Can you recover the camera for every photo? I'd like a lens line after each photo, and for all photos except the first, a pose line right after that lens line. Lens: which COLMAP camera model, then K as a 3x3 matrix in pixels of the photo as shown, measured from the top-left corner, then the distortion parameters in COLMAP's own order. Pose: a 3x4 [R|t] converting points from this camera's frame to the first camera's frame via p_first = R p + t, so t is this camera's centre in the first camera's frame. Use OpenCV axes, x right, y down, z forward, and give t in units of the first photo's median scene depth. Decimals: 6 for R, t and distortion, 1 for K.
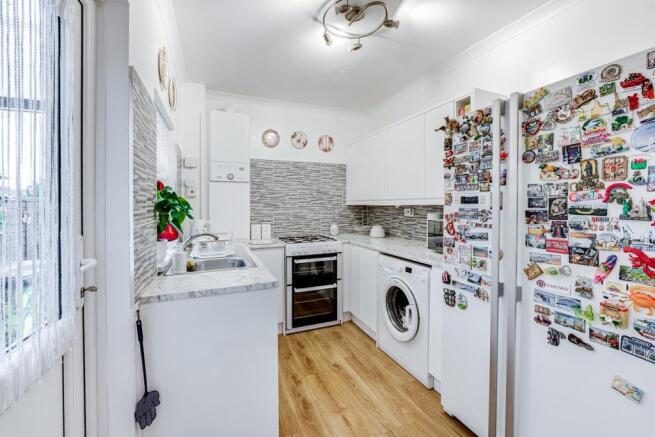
lens RADIAL K [[280.8, 0, 336.3], [0, 280.8, 204.8], [0, 0, 1]] dist [-0.001250, -0.000022]
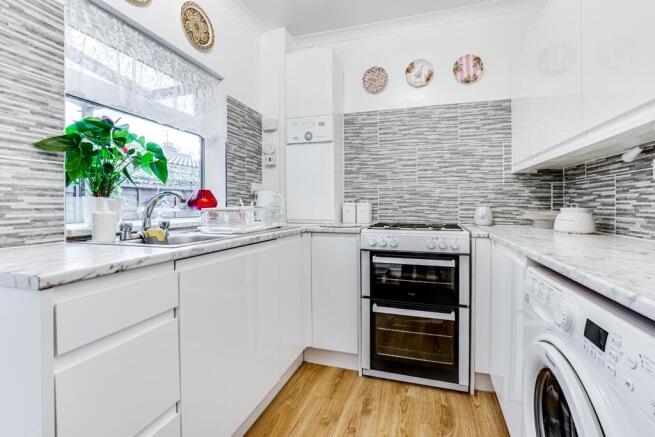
lens RADIAL K [[277.7, 0, 354.0], [0, 277.7, 206.8], [0, 0, 1]] dist [-0.009697, -0.000020]
pose [[0.764103, 0.002275, -0.645090, 0.189703], [-0.002989, 0.999996, -0.000014, 0.086116], [0.645087, 0.001939, 0.764107, 0.496836]]
